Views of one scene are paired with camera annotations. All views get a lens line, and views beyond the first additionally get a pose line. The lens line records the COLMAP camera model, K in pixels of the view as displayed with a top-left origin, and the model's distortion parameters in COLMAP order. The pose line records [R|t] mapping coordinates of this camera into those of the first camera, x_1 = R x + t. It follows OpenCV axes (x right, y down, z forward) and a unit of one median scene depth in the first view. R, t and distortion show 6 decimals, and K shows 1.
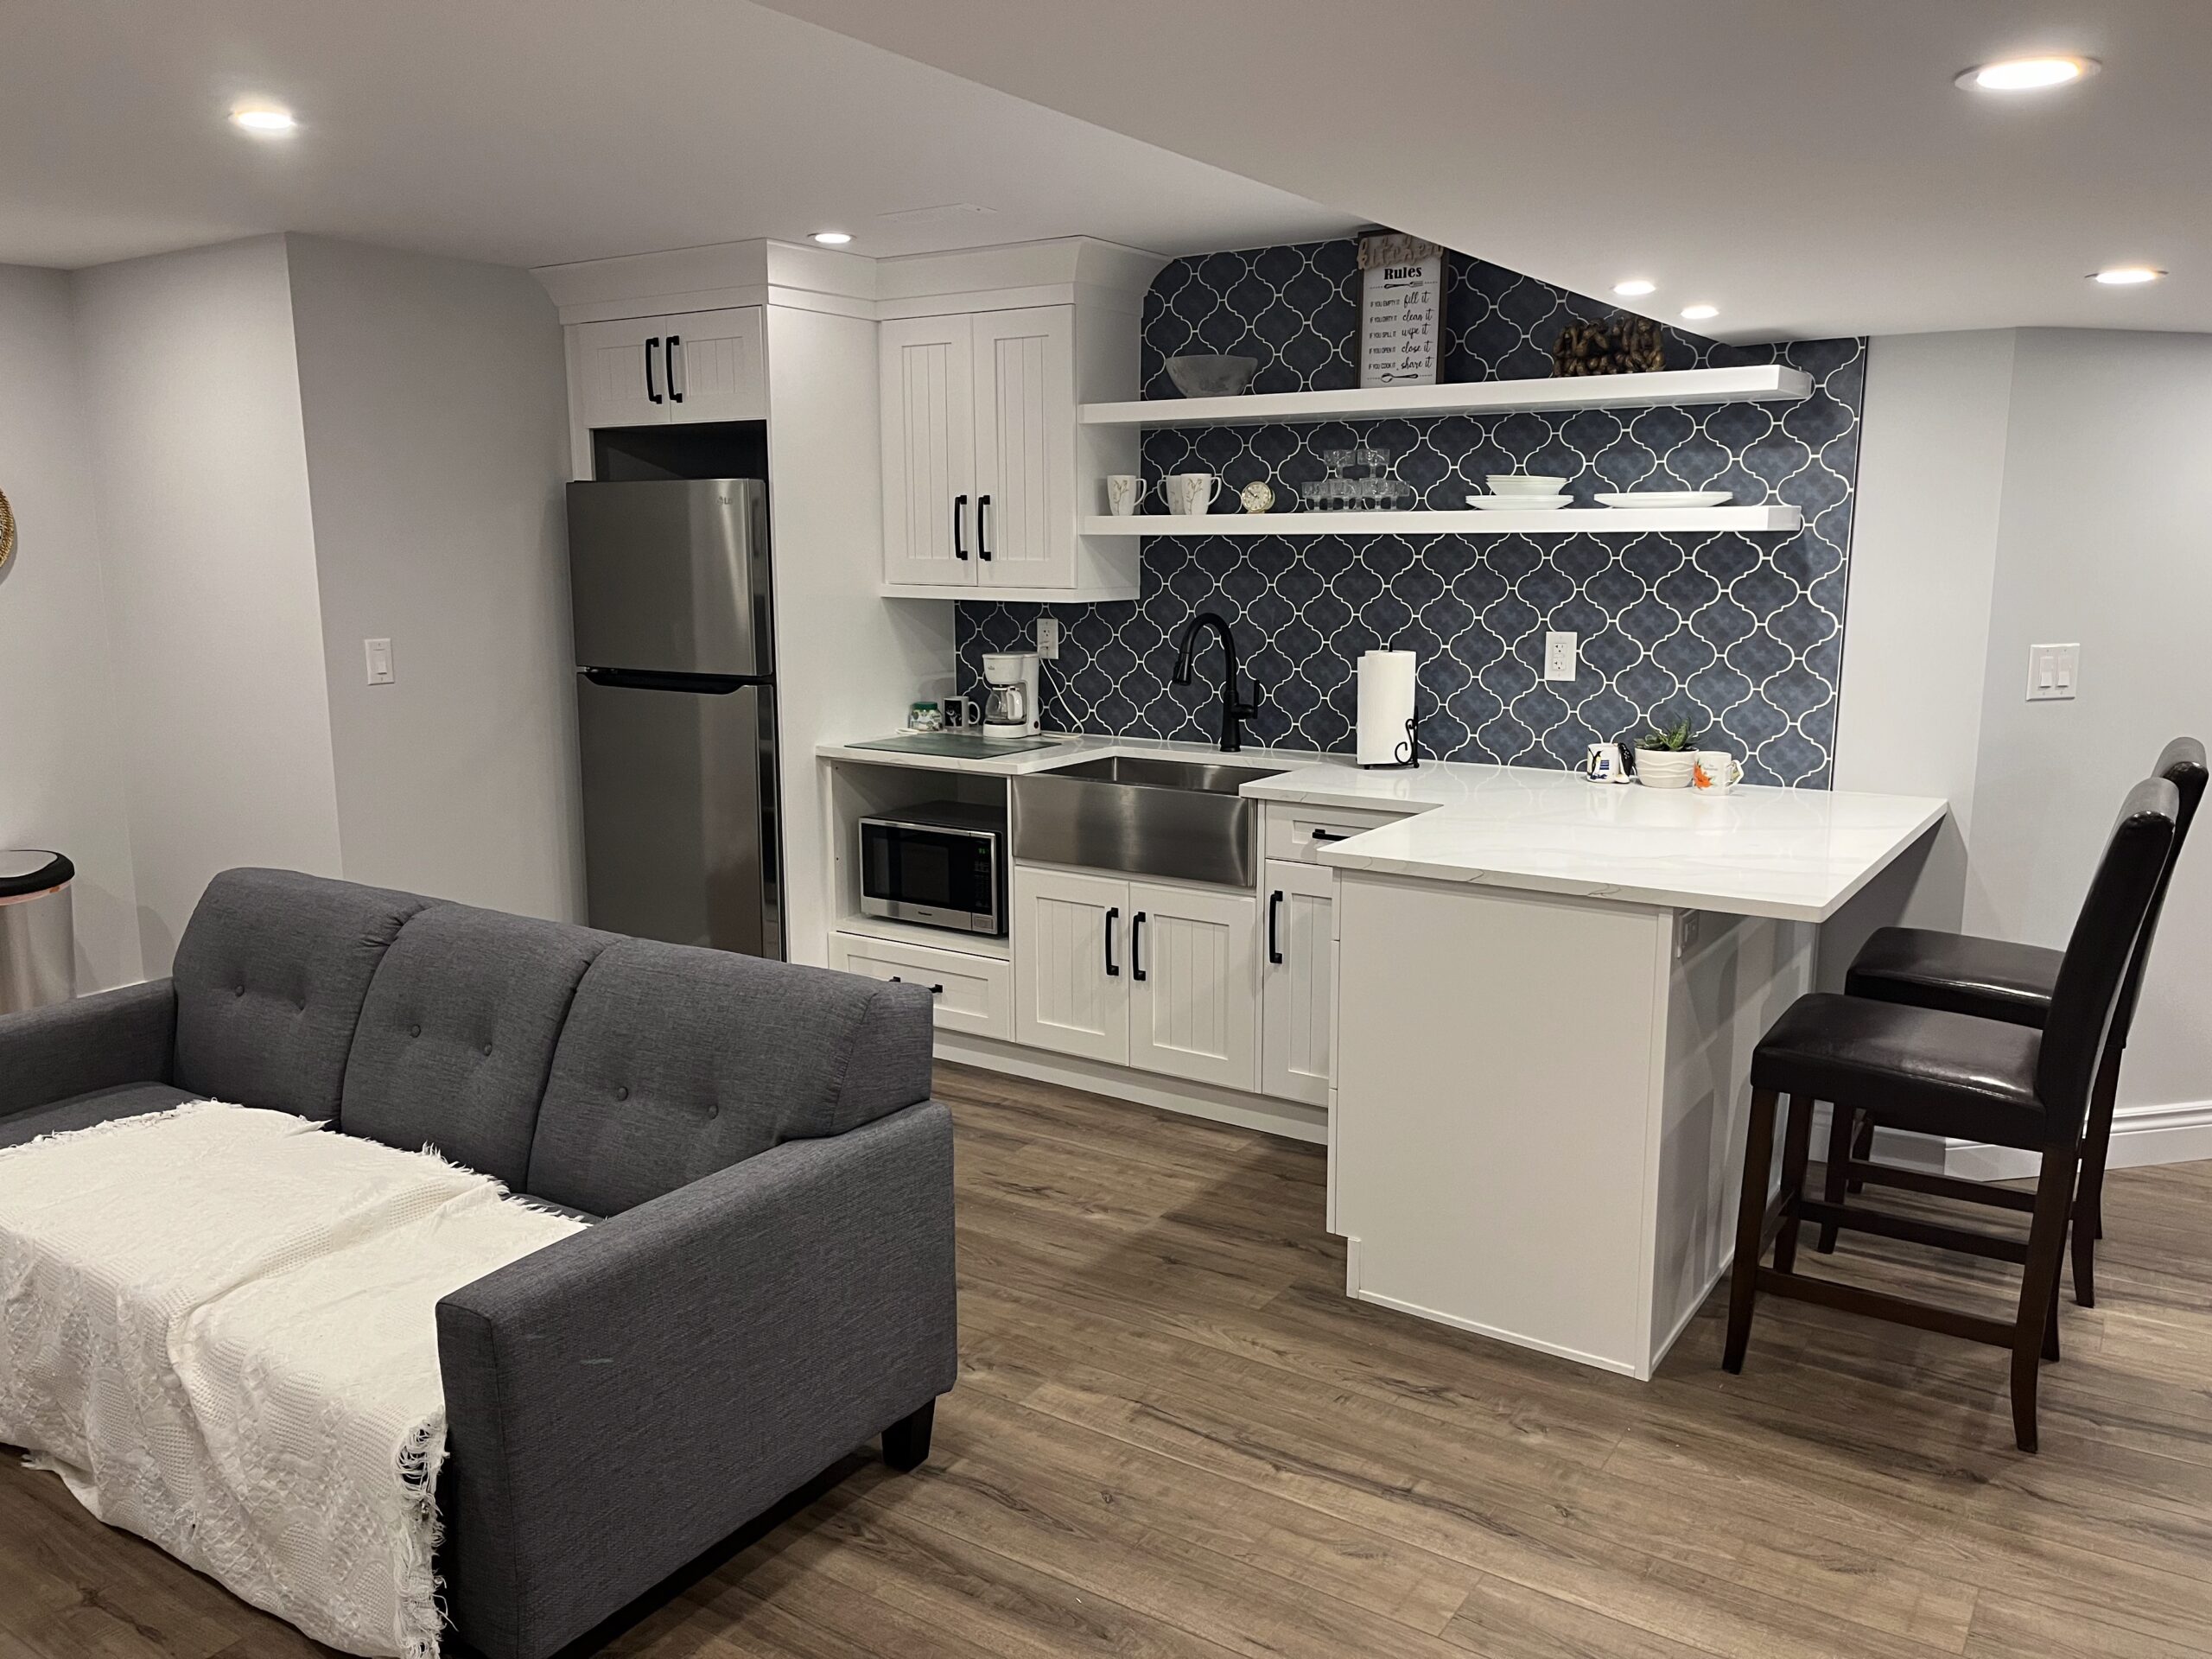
lens RADIAL K [[1687.4, 0, 1106.0], [0, 1687.4, 829.5], [0, 0, 1]] dist [0.088589, -0.096813]
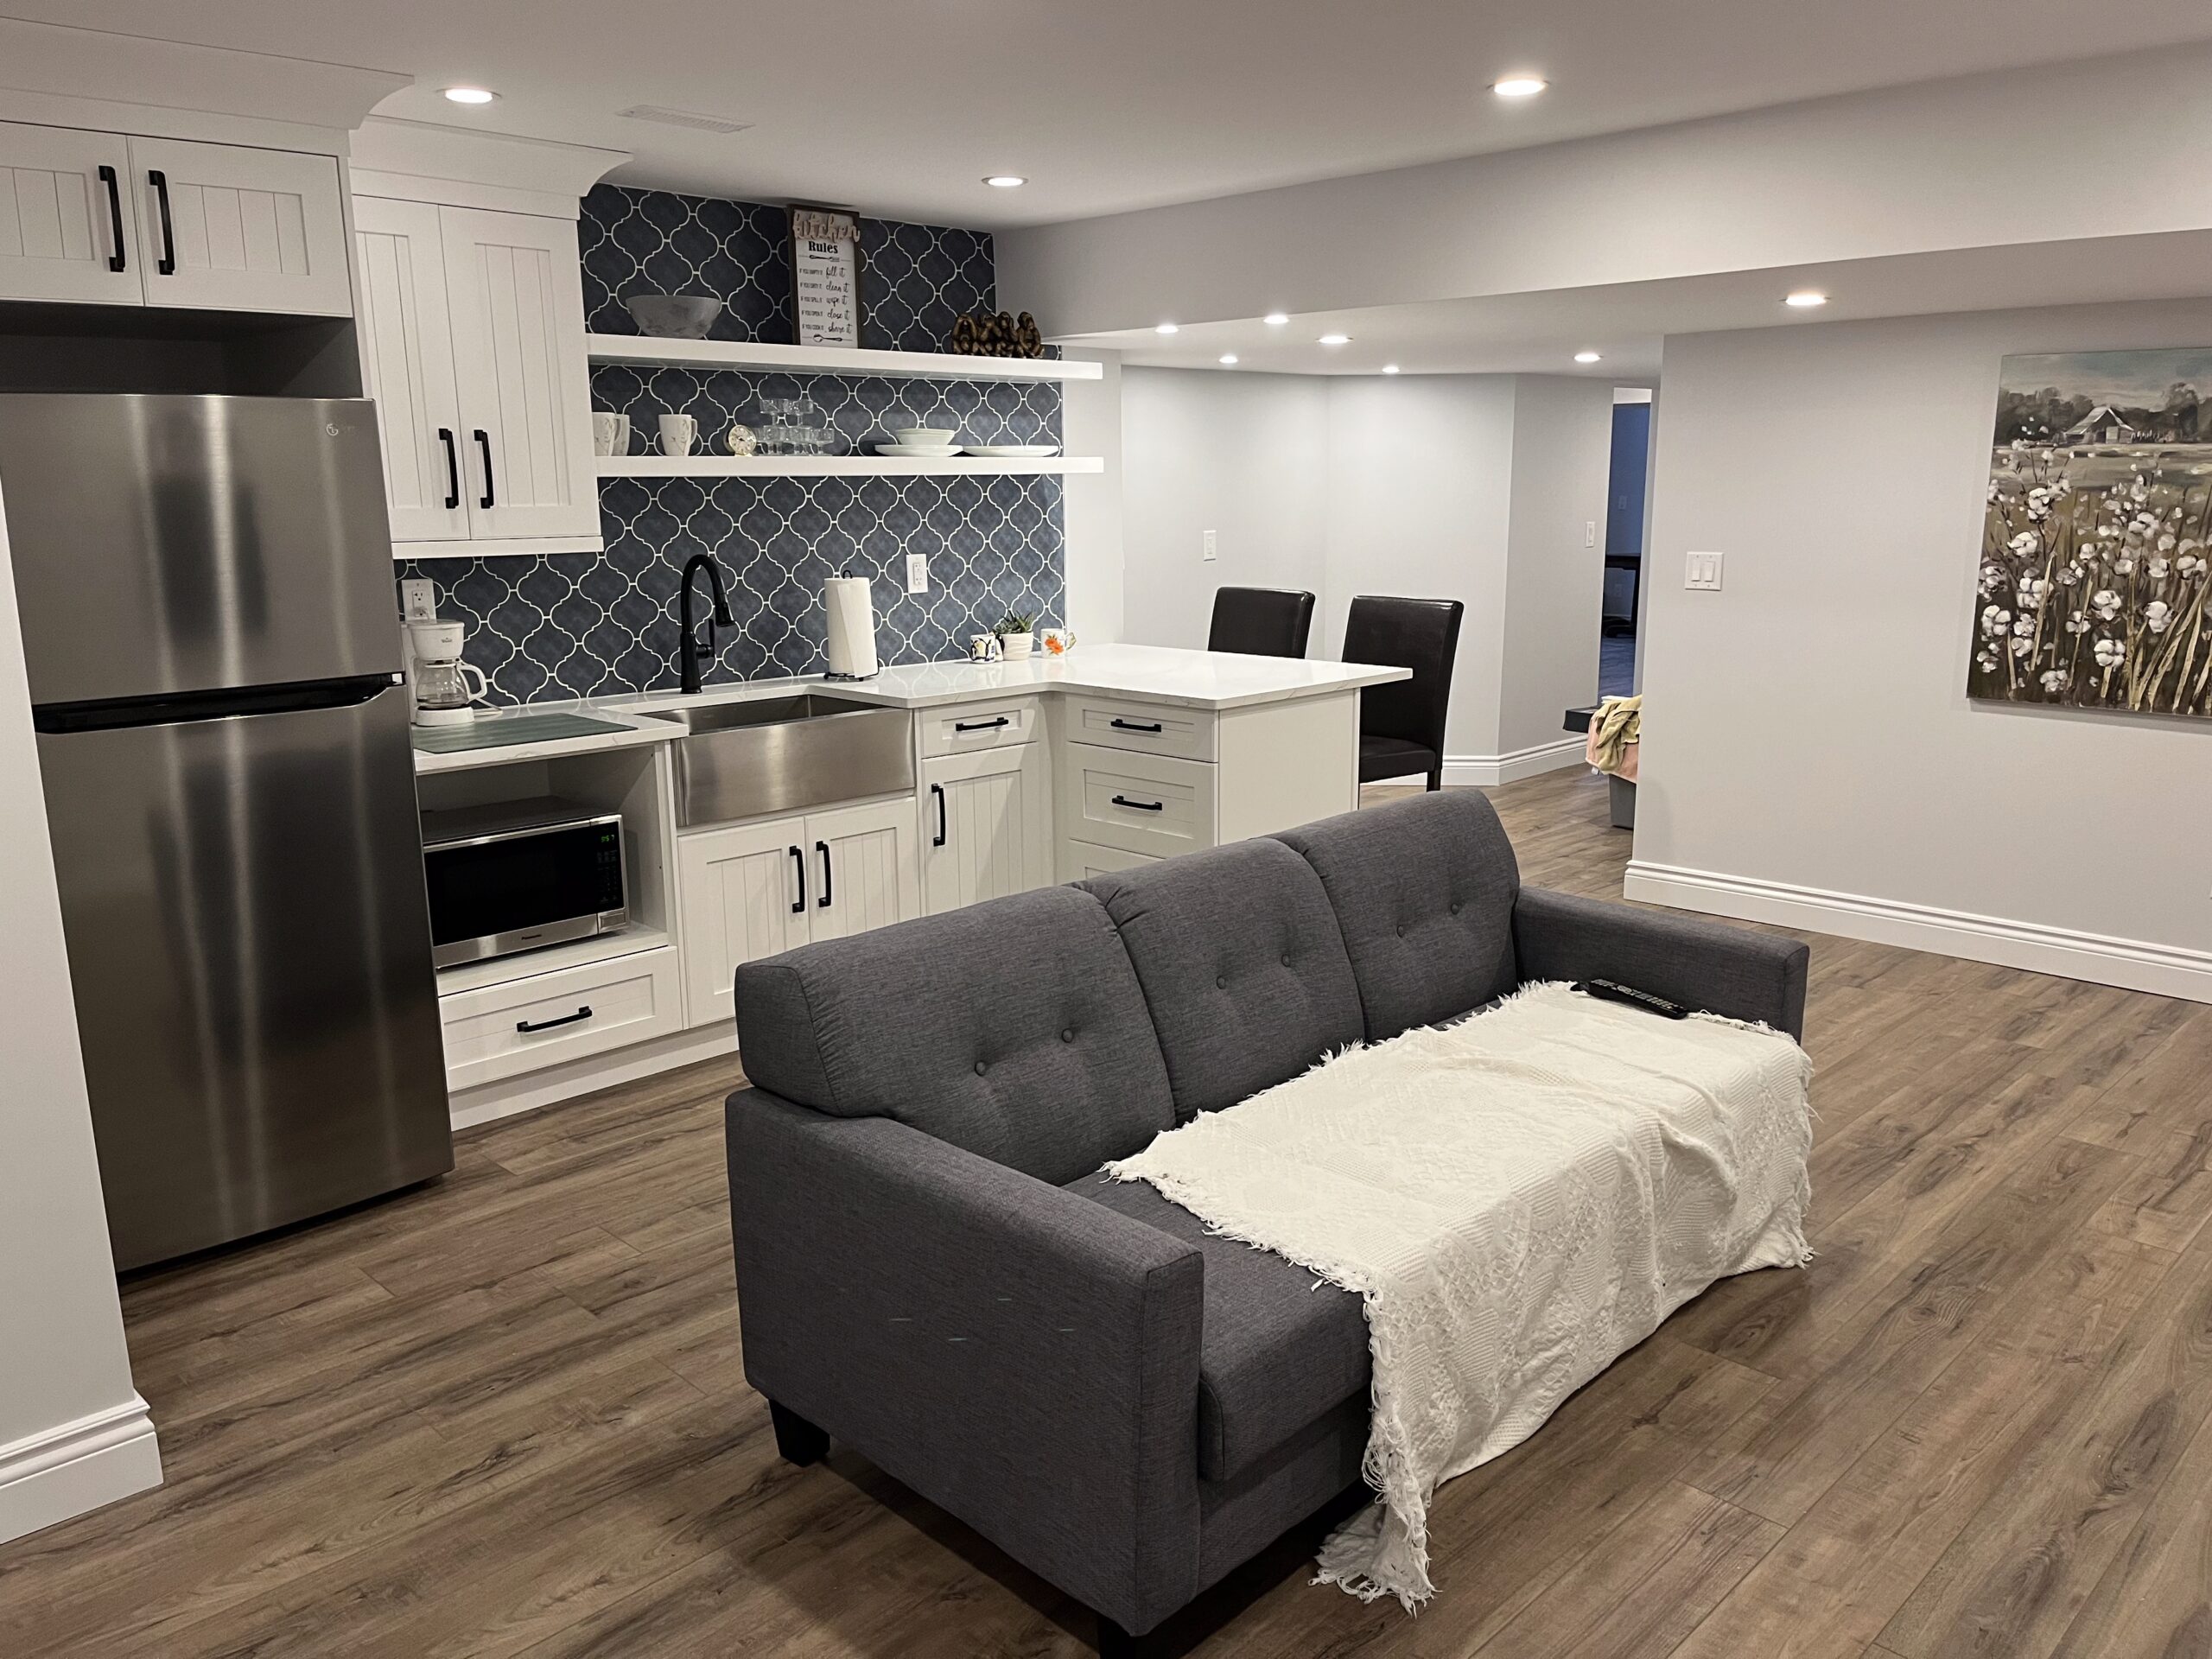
lens RADIAL K [[1687.4, 0, 1106.0], [0, 1687.4, 829.5], [0, 0, 1]] dist [0.088589, -0.096813]
pose [[0.199701, -0.200633, 0.959096, -0.947127], [0.179544, 0.969733, 0.165474, -0.099080], [-0.963267, 0.139155, 0.229679, 0.591075]]
